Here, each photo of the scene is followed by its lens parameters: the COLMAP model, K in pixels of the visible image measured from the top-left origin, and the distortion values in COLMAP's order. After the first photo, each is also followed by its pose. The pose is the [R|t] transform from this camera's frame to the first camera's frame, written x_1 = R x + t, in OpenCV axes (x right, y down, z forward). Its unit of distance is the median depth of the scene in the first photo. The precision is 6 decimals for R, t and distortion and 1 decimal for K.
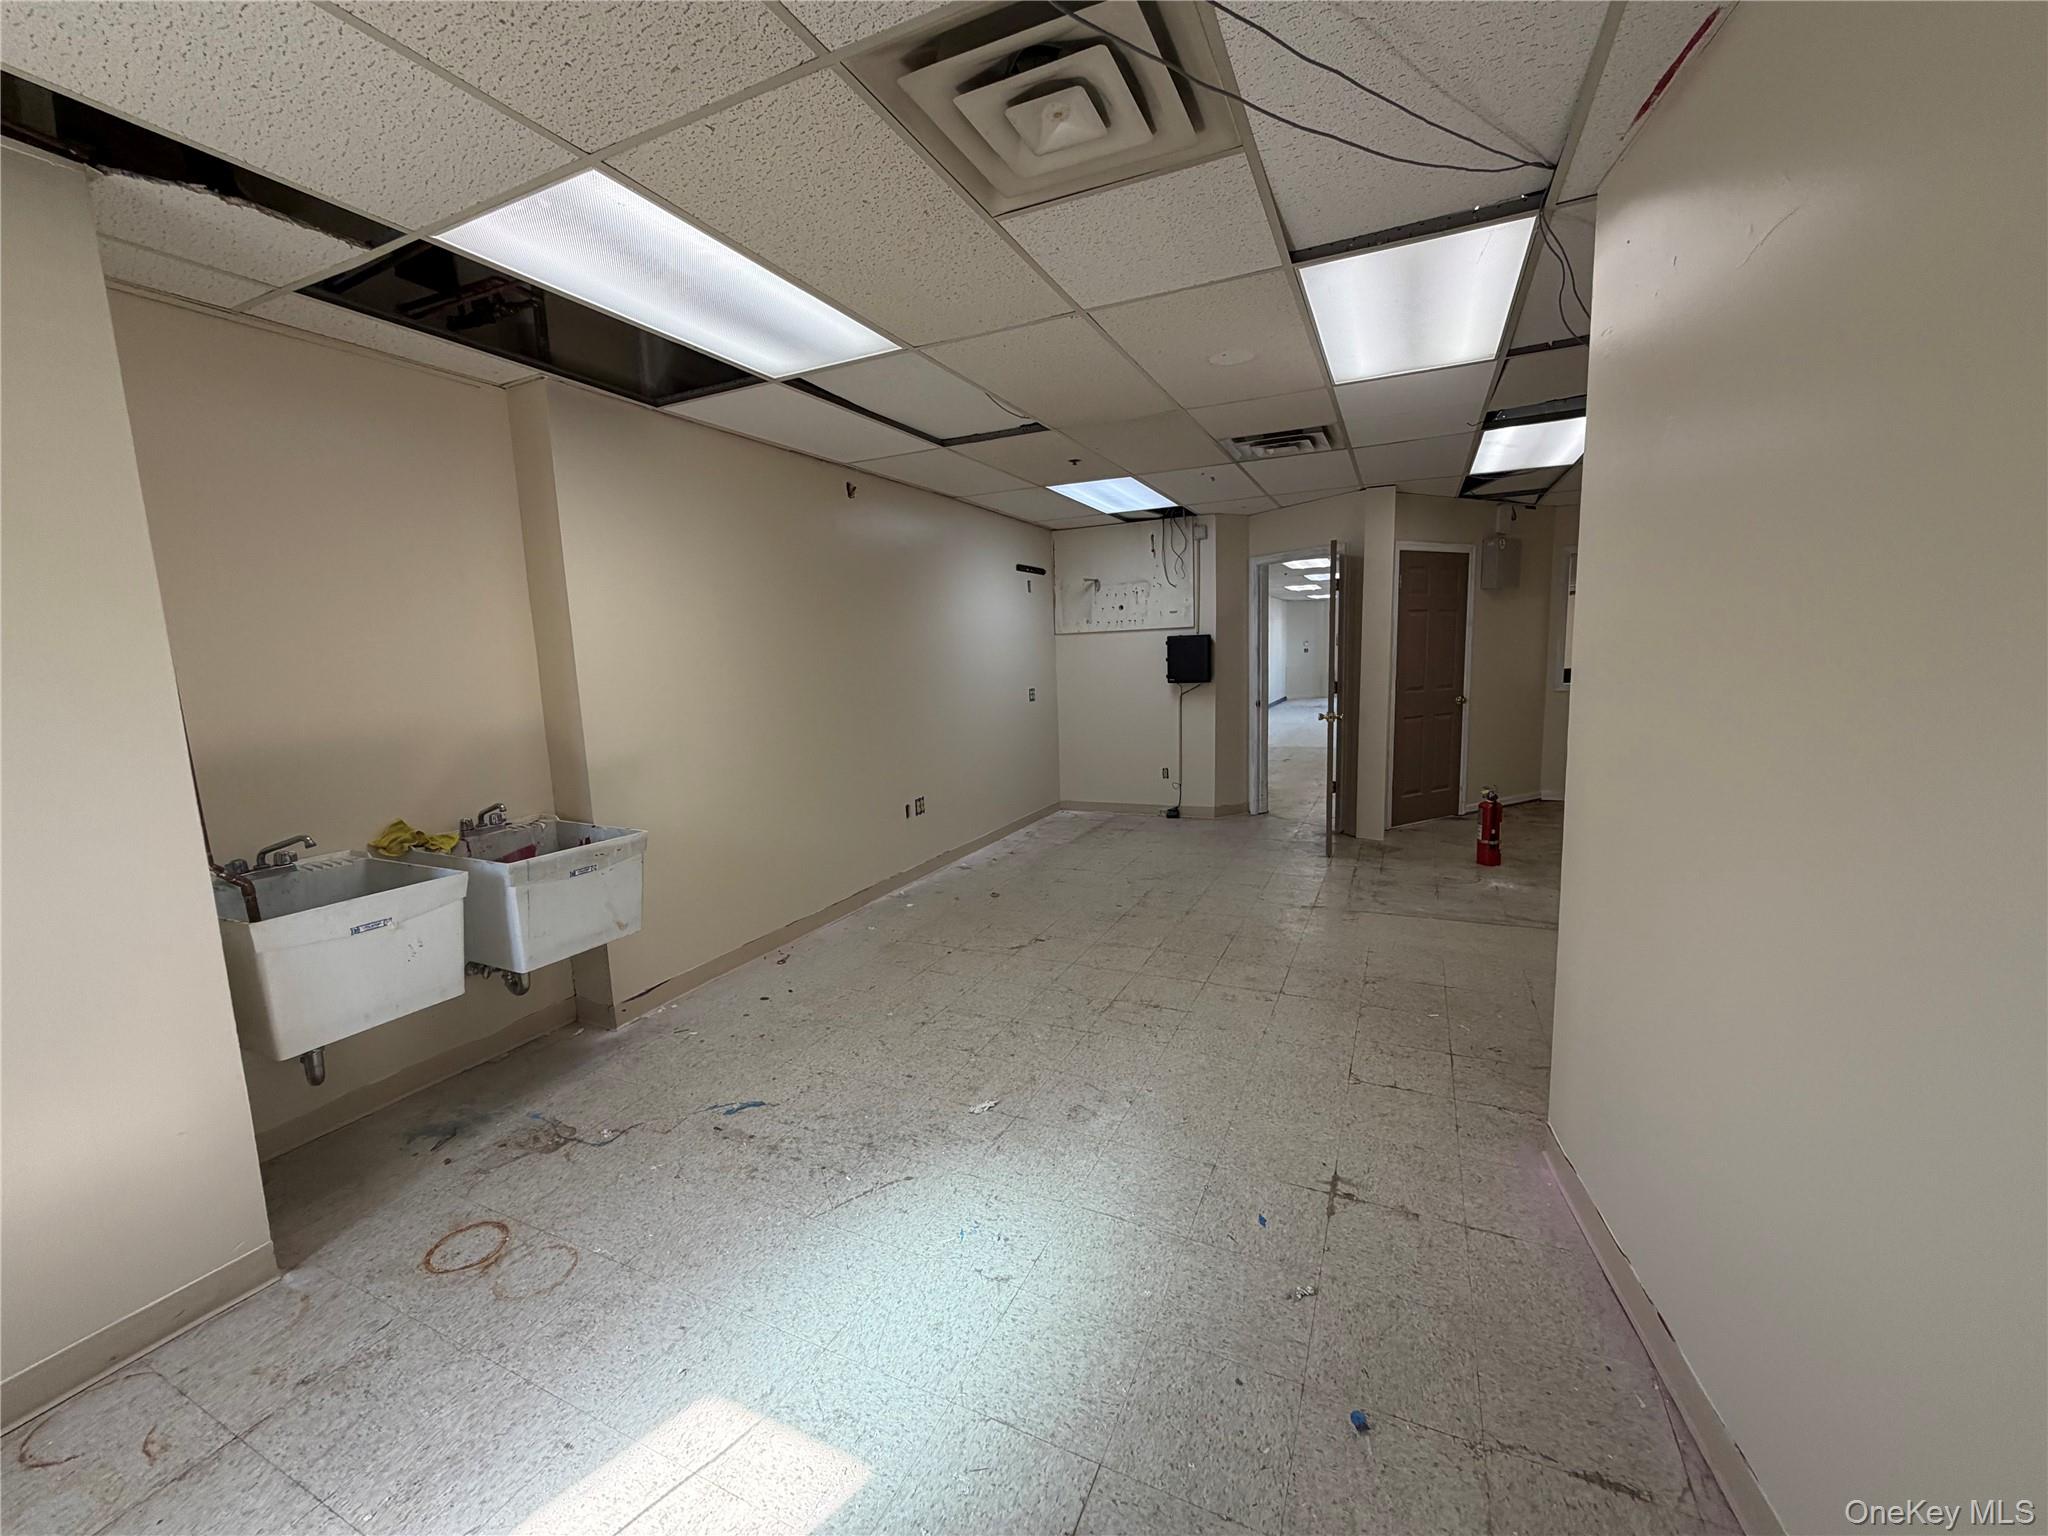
lens RADIAL K [[822.9, 0, 1023.4], [0, 822.9, 773.5], [0, 0, 1]] dist [0.003644, -0.000024]
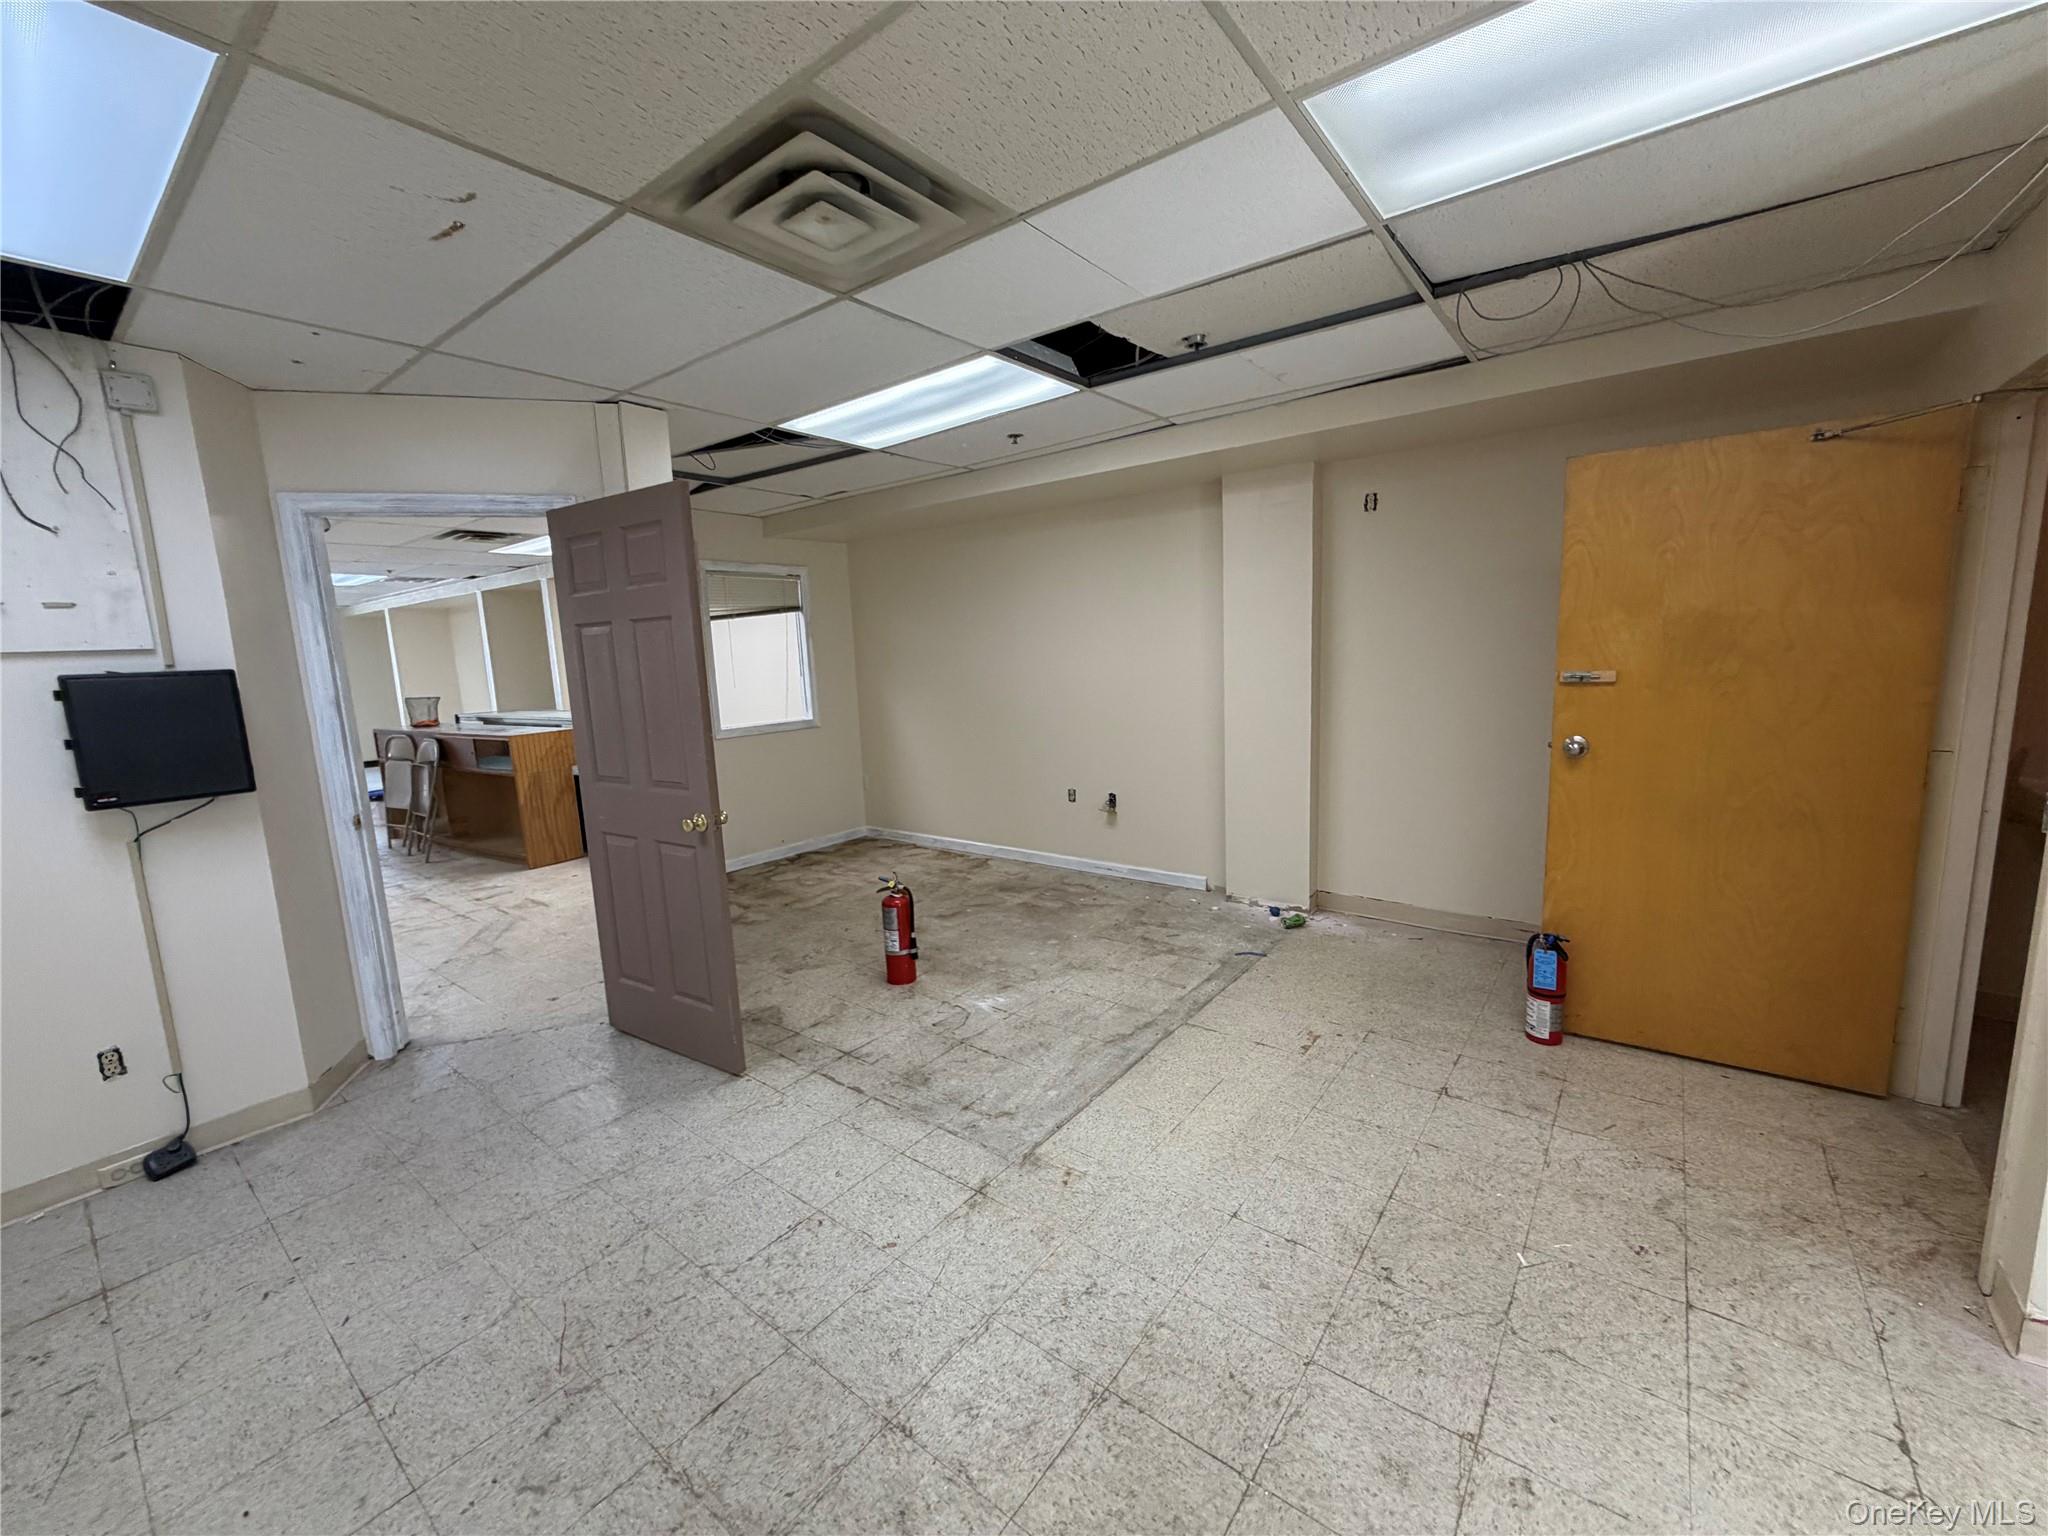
lens RADIAL K [[822.9, 0, 1016.9], [0, 822.9, 767.0], [0, 0, 1]] dist [0.003644, -0.000024]
pose [[0.225130, -0.115428, 0.967467, -0.069243], [0.176322, 0.981390, 0.076059, -0.088110], [-0.958242, 0.153462, 0.241292, 0.557758]]
